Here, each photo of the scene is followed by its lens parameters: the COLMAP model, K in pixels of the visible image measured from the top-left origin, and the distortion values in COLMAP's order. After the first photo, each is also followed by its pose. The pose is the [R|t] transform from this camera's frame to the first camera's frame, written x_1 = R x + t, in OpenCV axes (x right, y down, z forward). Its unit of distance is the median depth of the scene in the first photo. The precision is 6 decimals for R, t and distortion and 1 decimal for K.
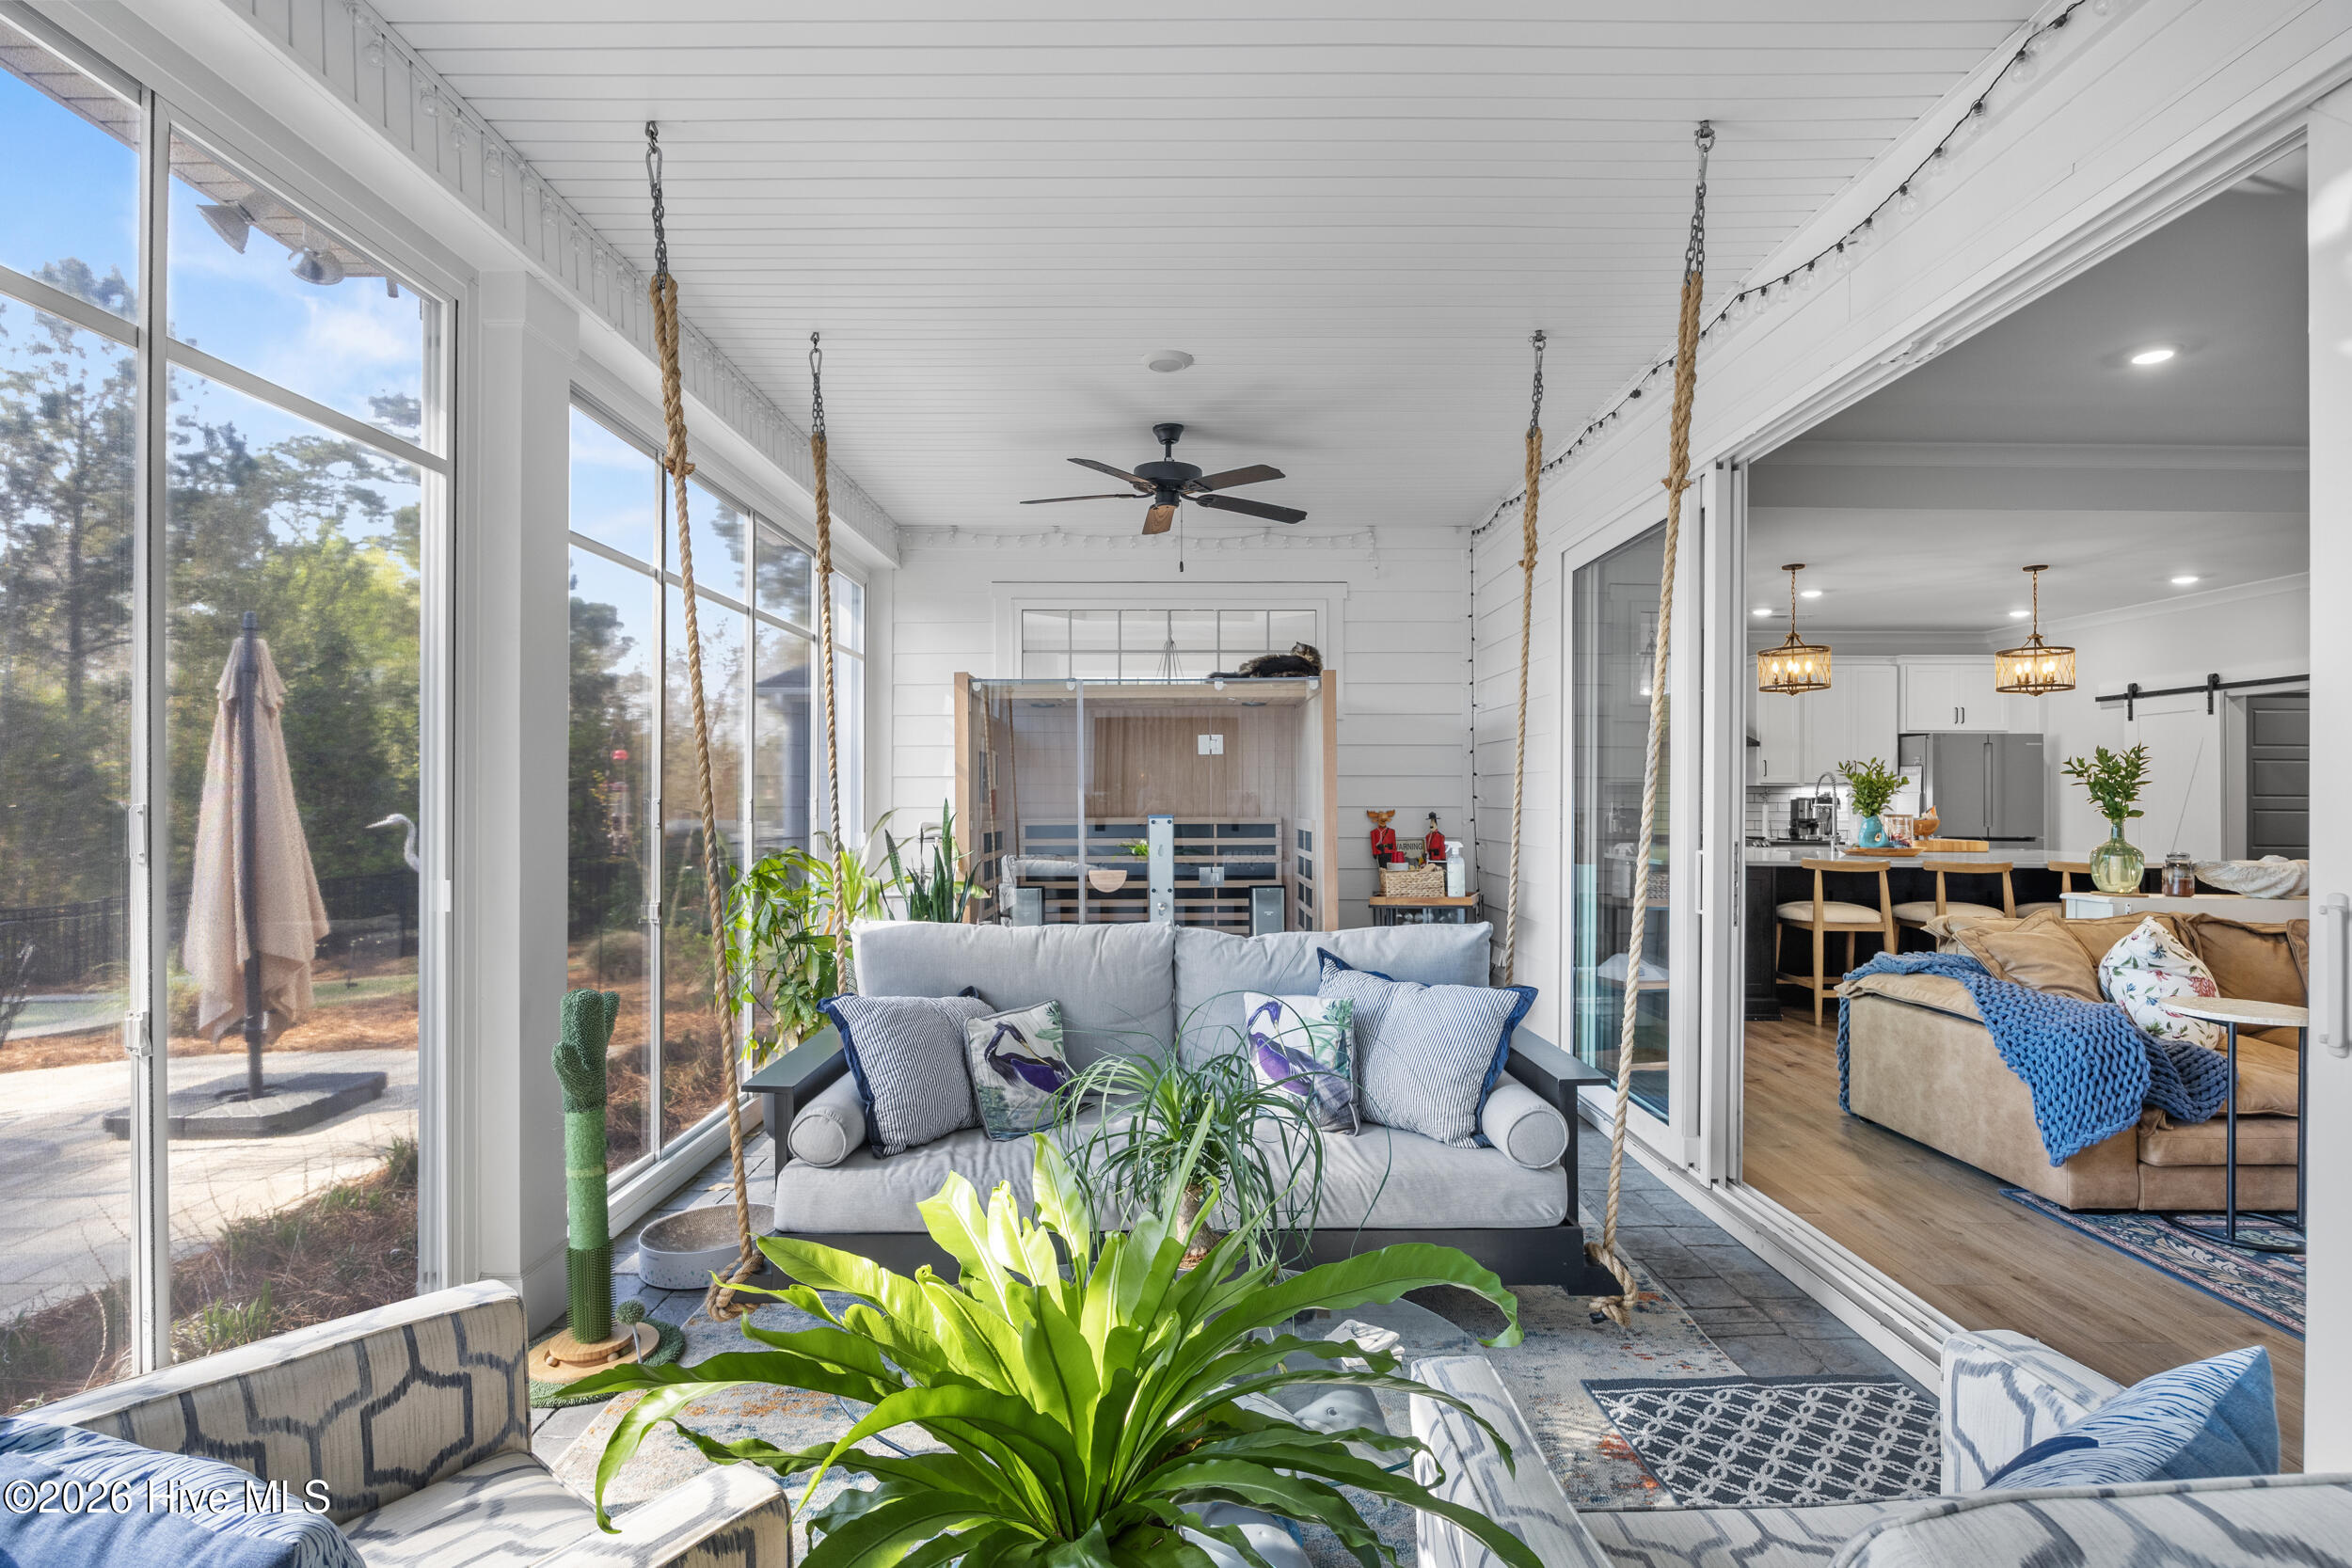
lens RADIAL K [[1157.9, 0, 1164.3], [0, 1157.9, 793.7], [0, 0, 1]] dist [-0.003743, -0.001330]
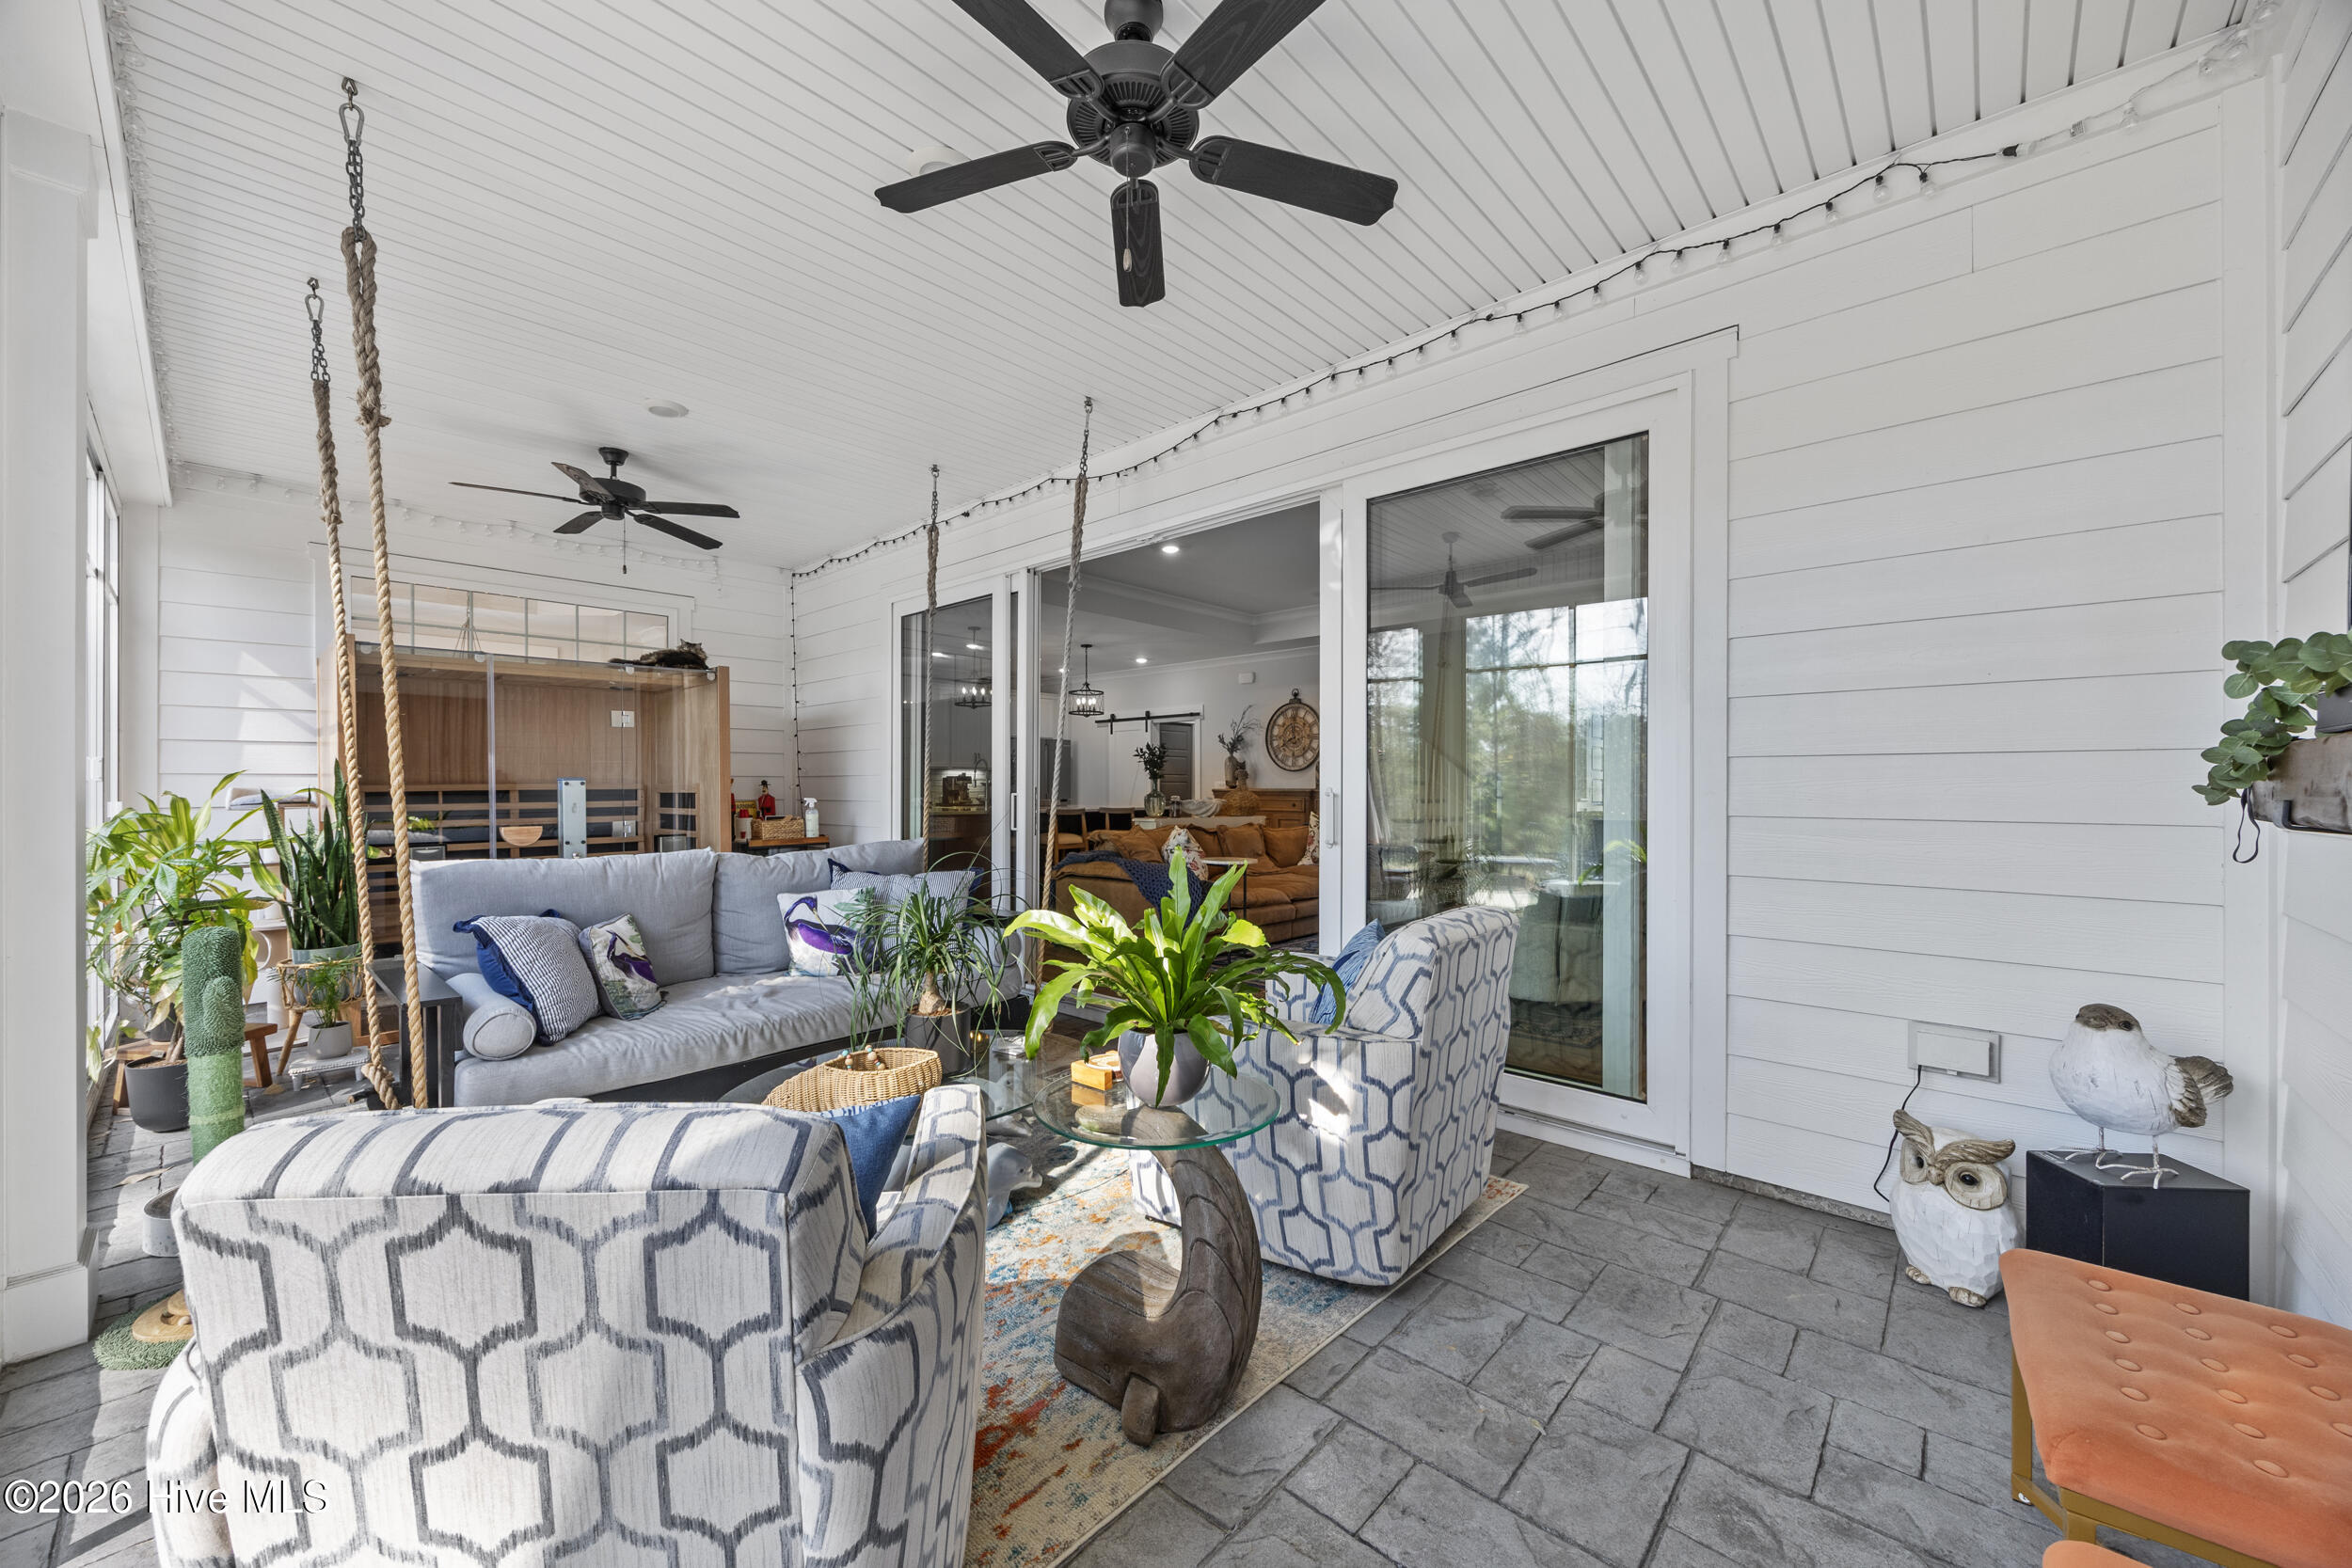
lens RADIAL K [[901.7, 0, 1162.6], [0, 901.7, 790.1], [0, 0, 1]] dist [-0.000507, 0.000092]
pose [[0.676853, -0.006280, 0.736092, -0.341149], [0.002162, 0.999976, 0.006542, 0.033599], [-0.736115, -0.002836, 0.676850, -0.058874]]
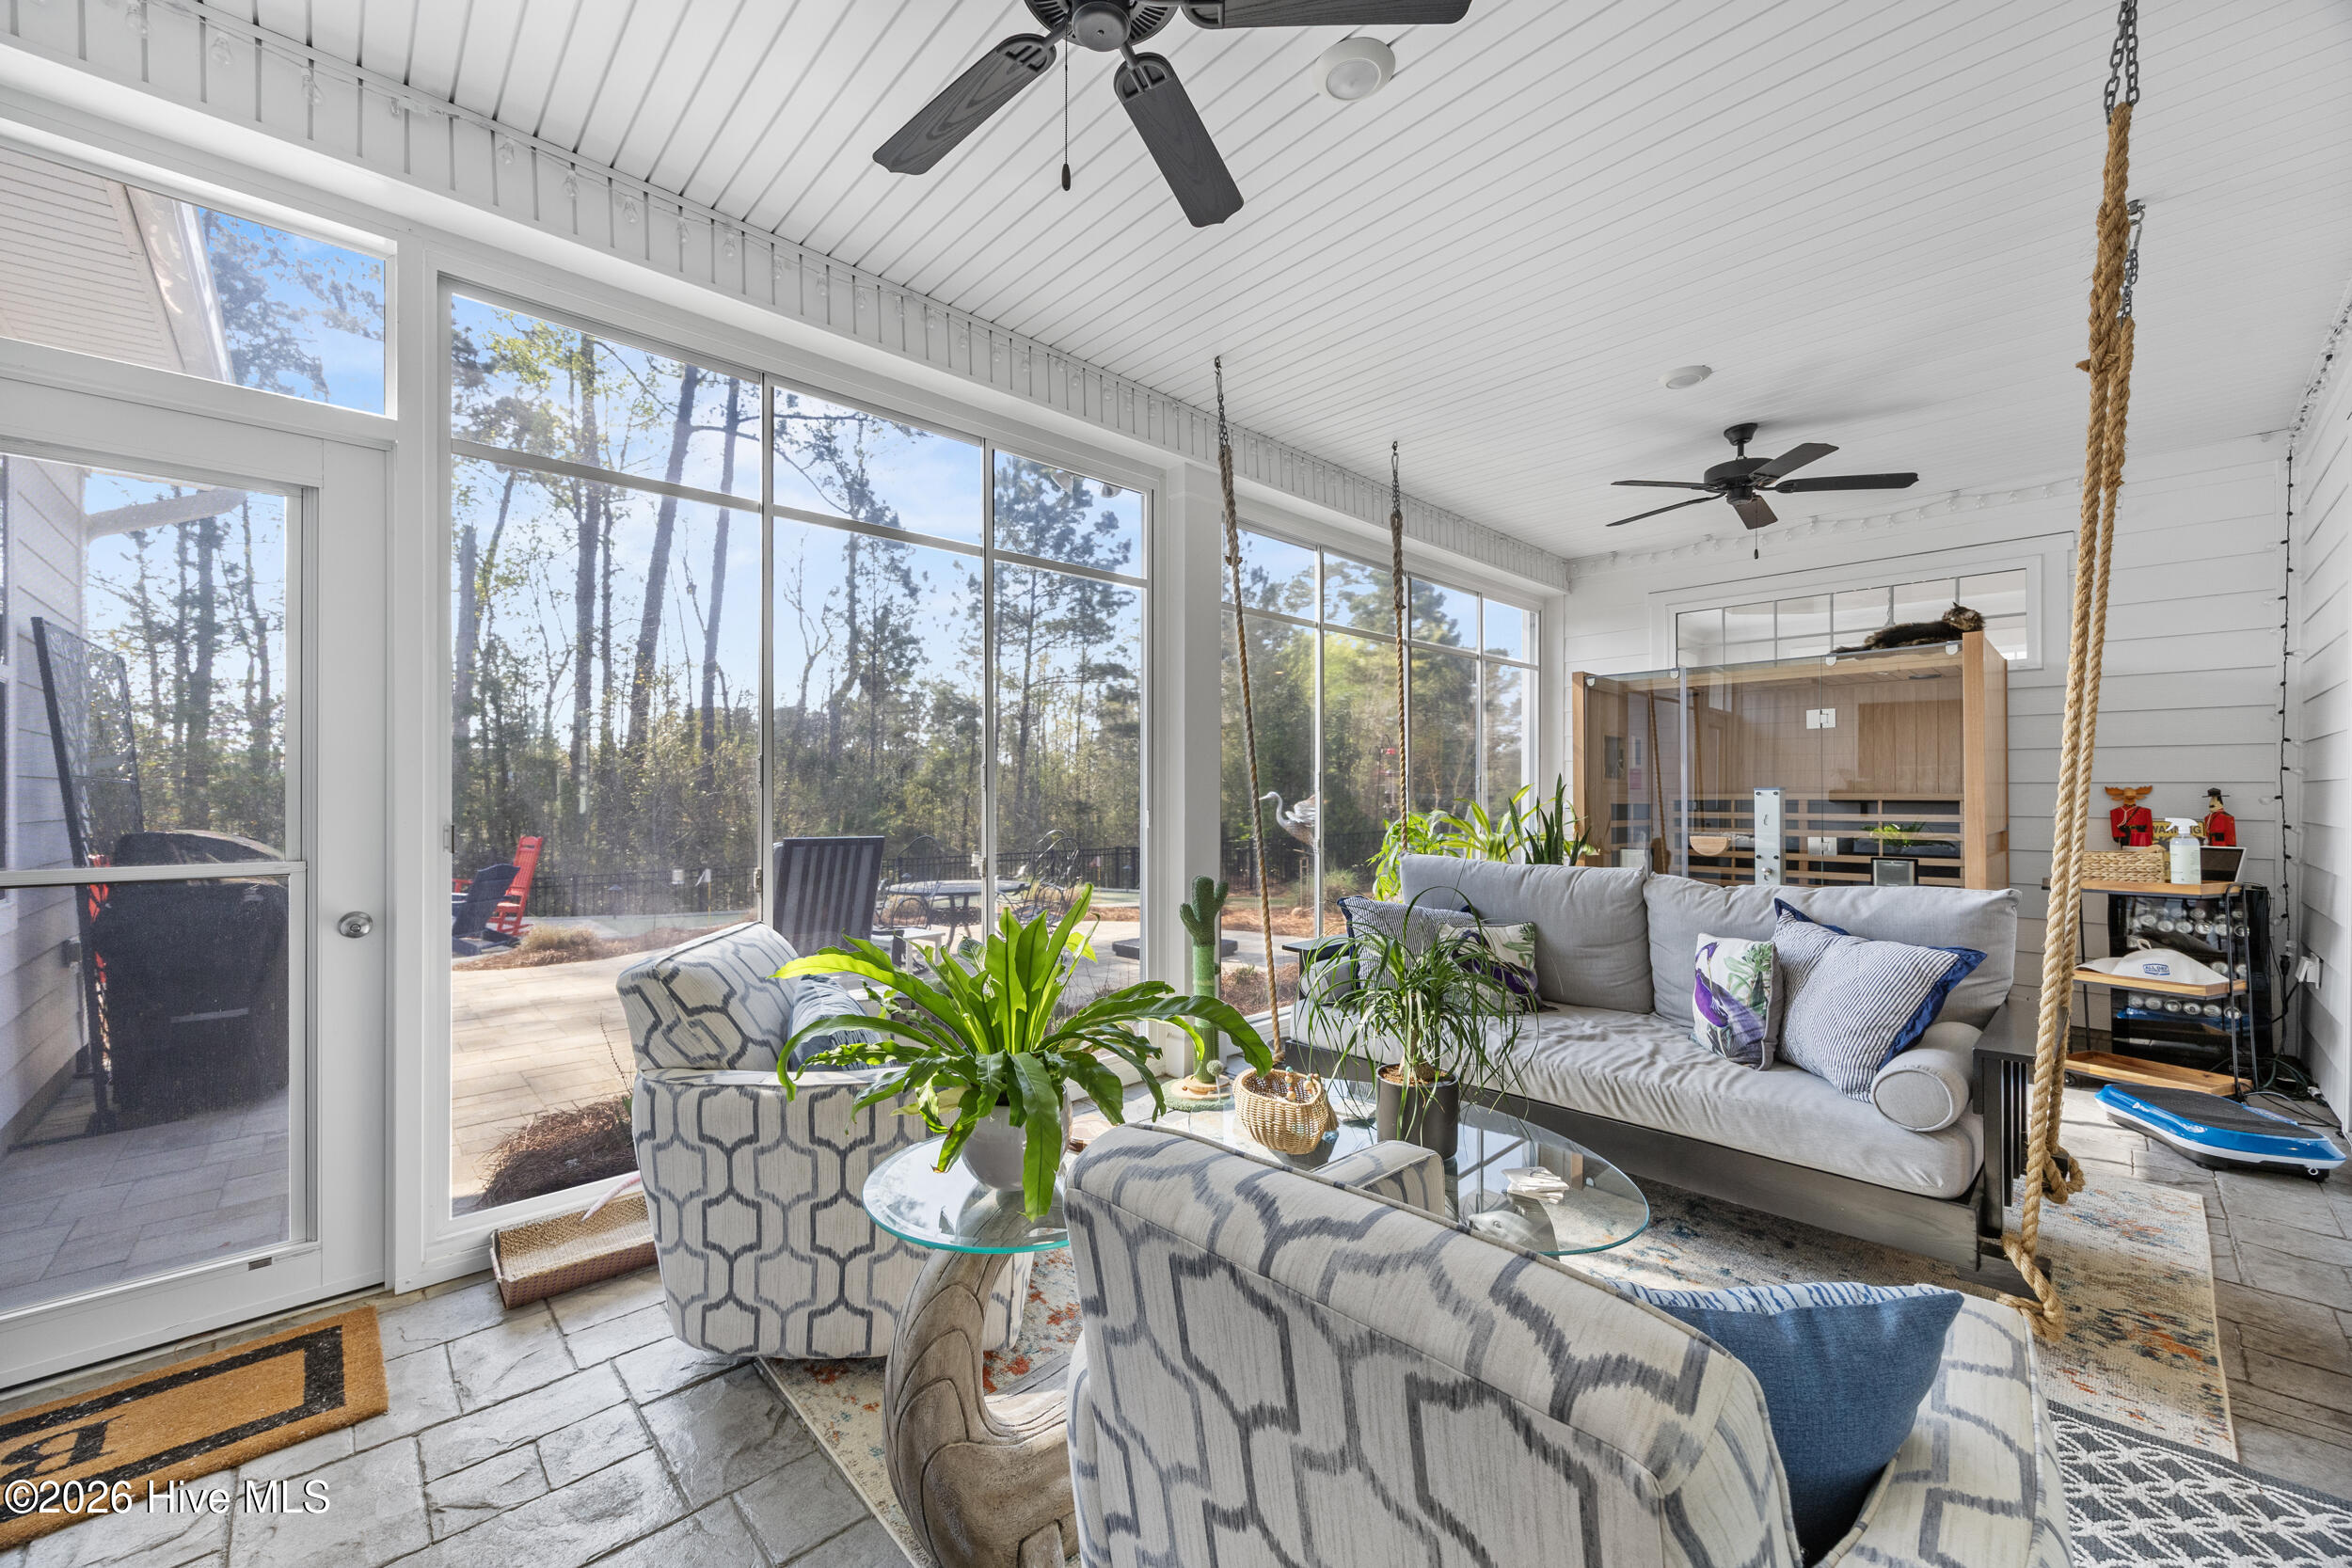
lens RADIAL K [[909.5, 0, 1186.5], [0, 909.5, 791.8], [0, 0, 1]] dist [-0.000609, 0.000060]
pose [[0.692706, 0.000930, -0.721219, 0.294906], [-0.001510, 0.999999, -0.000160, 0.030391], [0.721218, 0.001200, 0.692707, 0.033360]]
